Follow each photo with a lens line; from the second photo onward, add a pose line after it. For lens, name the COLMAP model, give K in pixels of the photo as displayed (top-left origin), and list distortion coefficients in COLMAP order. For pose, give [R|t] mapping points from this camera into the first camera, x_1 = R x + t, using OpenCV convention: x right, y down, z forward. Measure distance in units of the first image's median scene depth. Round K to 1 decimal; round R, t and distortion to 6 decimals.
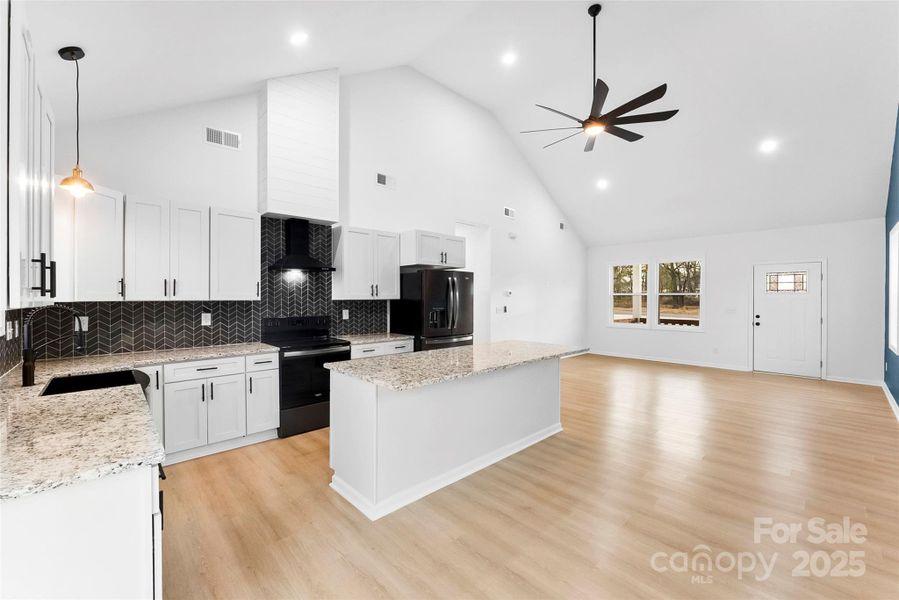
lens RADIAL K [[364.7, 0, 449.8], [0, 364.7, 300.2], [0, 0, 1]] dist [-0.000870, -0.000126]
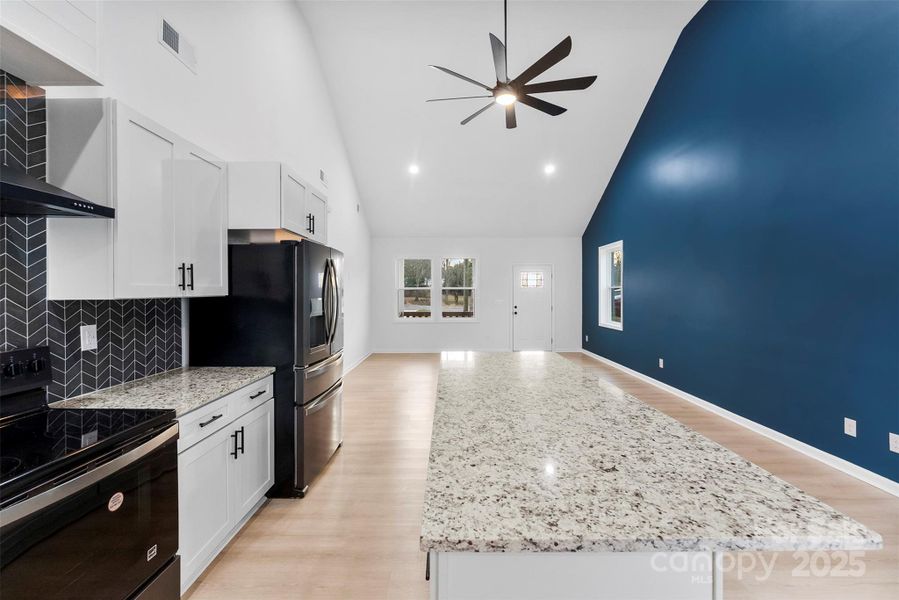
lens RADIAL K [[368.7, 0, 451.0], [0, 368.7, 292.6], [0, 0, 1]] dist [0.000147, -0.000069]
pose [[0.688724, -0.003183, 0.725017, -0.345987], [0.007251, 0.999971, -0.002498, -0.005016], [-0.724987, 0.006977, 0.688727, 0.518480]]
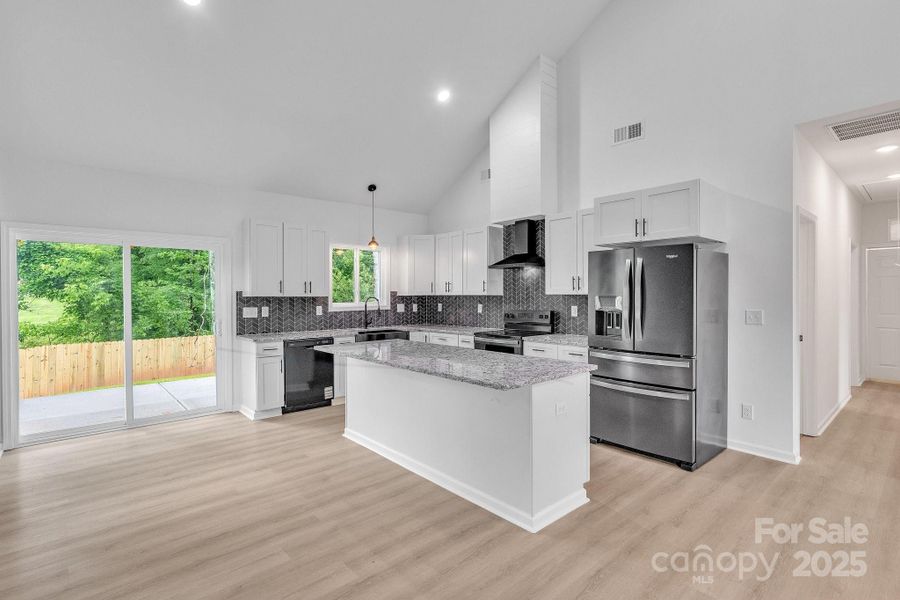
lens RADIAL K [[431.0, 0, 451.3], [0, 431.0, 297.1], [0, 0, 1]] dist [0.002067, 0.000289]
pose [[-0.032166, 0.006167, -0.999464, 0.887769], [-0.001019, 0.999980, 0.006203, -0.001633], [0.999482, 0.001218, -0.032159, 0.832478]]
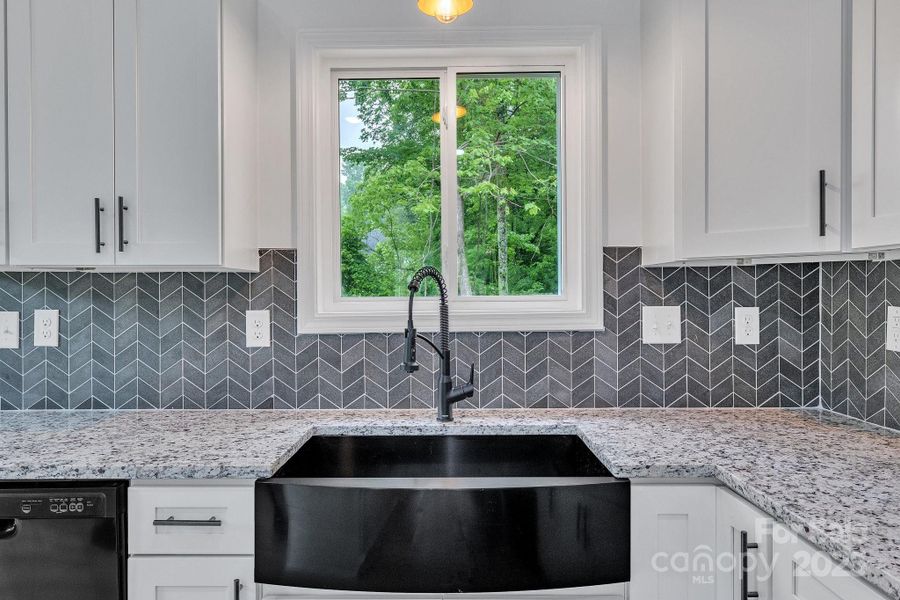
lens RADIAL K [[584.5, 0, 450.0], [0, 584.5, 300.0], [0, 0, 1]] dist [0.000960, 0.001753]
pose [[-0.690671, 0.012584, -0.723059, -0.266839], [0.002079, 0.999879, 0.015416, 0.021918], [0.723166, 0.009145, -0.690614, 0.789099]]
